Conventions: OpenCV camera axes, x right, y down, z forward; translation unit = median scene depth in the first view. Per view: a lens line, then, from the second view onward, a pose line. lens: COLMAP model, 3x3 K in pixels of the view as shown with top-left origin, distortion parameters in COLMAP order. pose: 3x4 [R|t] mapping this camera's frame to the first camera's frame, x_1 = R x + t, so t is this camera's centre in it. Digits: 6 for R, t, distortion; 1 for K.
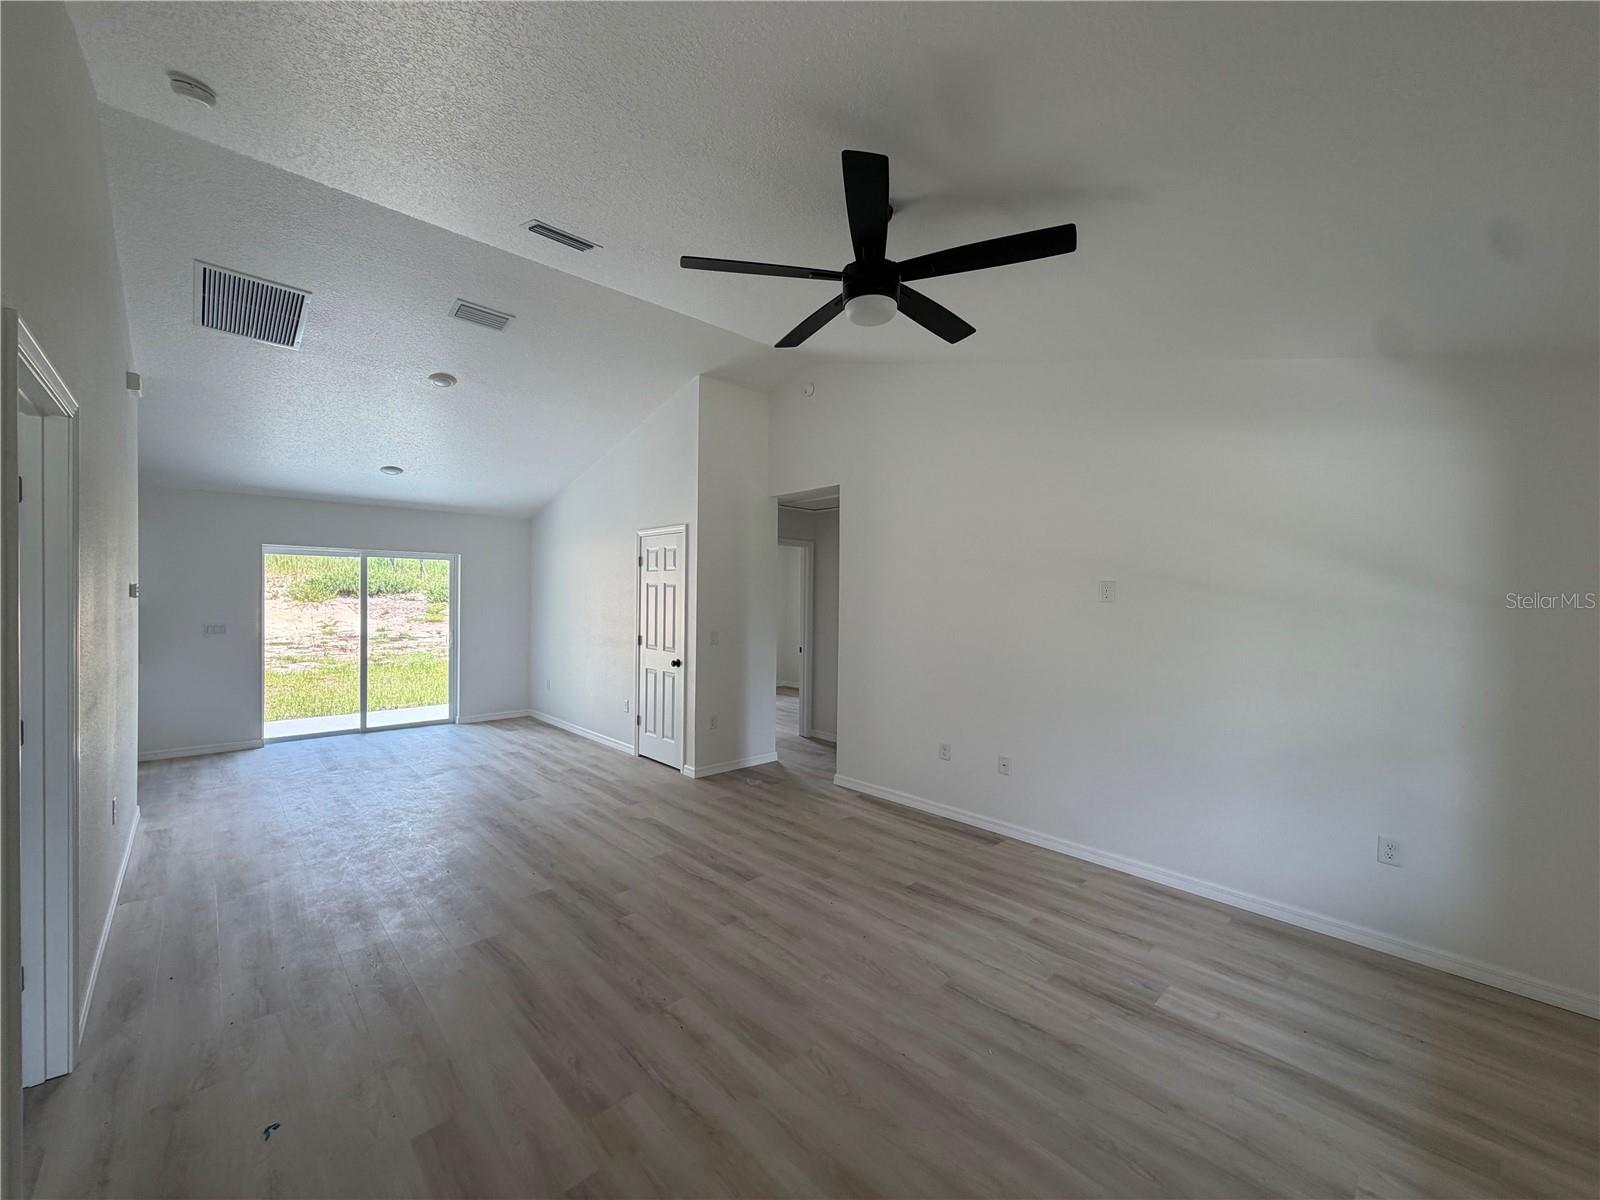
lens RADIAL K [[633.4, 0, 800.0], [0, 633.4, 600.0], [0, 0, 1]] dist [-0.000722, -0.000001]
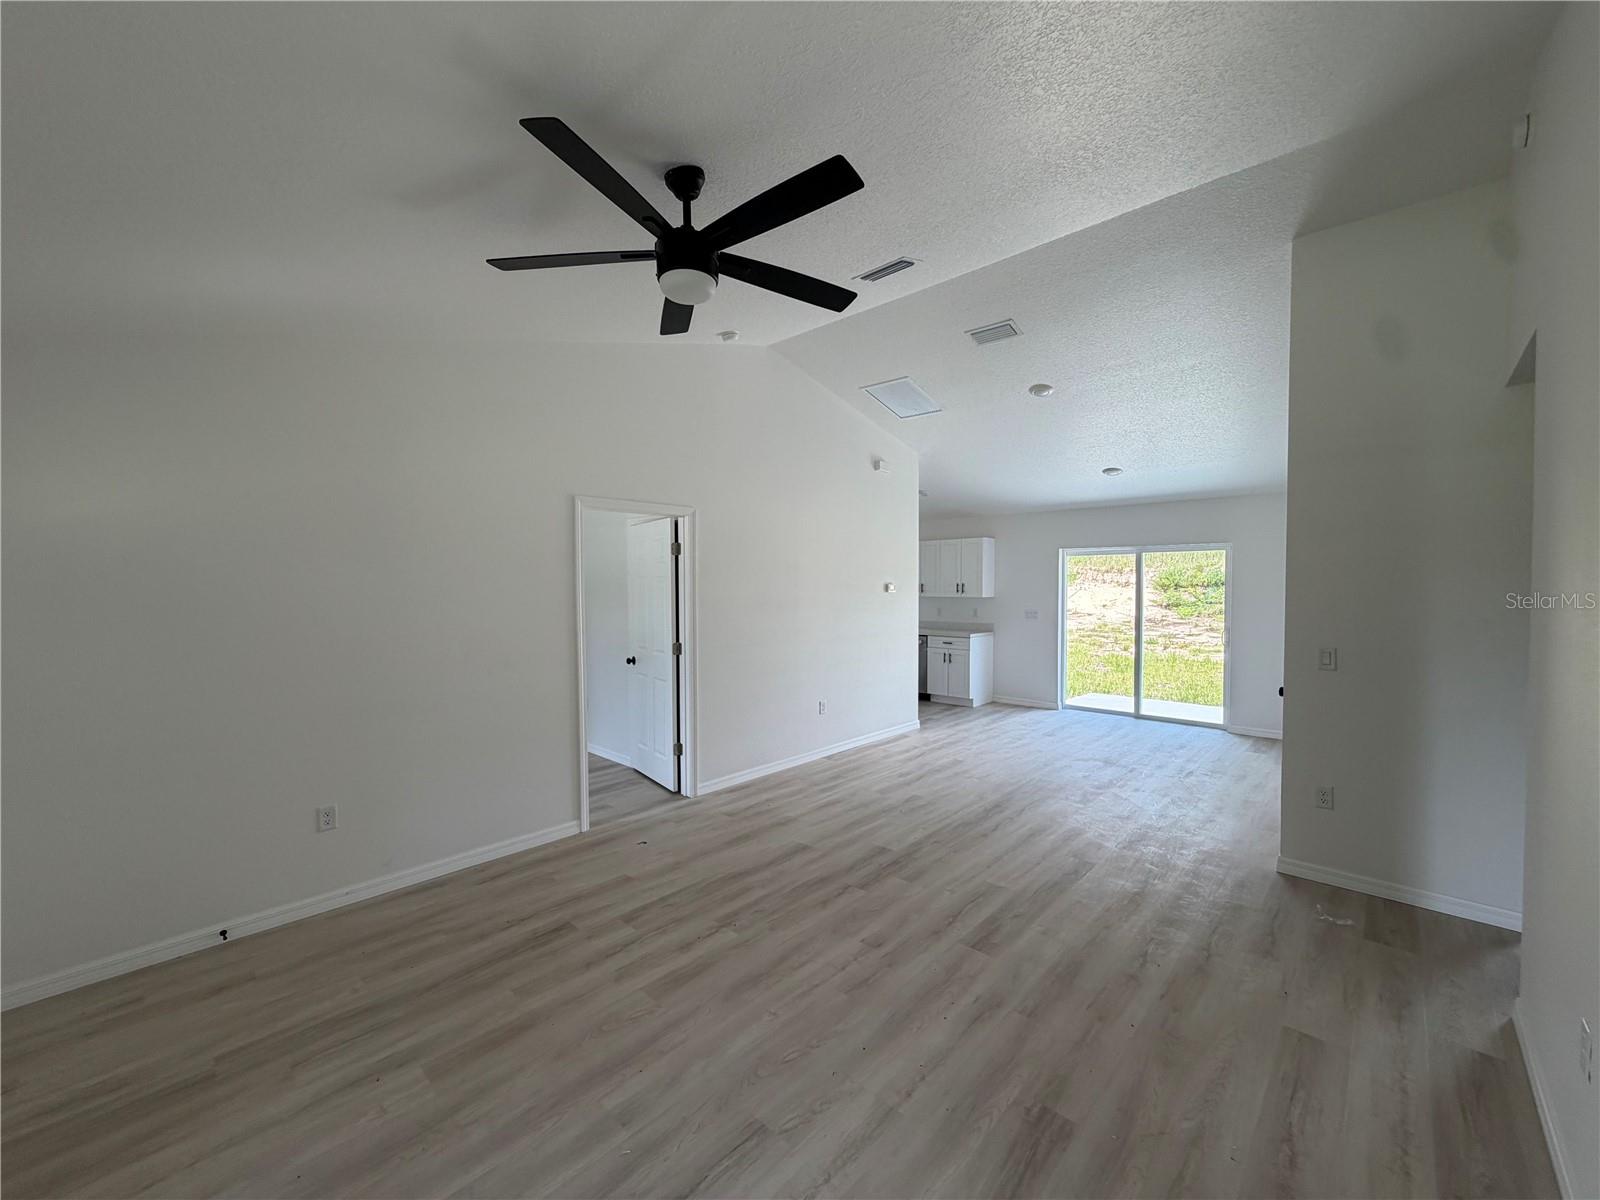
lens RADIAL K [[642.5, 0, 800.0], [0, 642.5, 600.0], [0, 0, 1]] dist [0.013825, -0.000036]
pose [[0.064823, 0.016168, -0.997766, 0.705489], [-0.001553, 0.999869, 0.016101, -0.010003], [0.997896, 0.000506, 0.064839, 0.720494]]
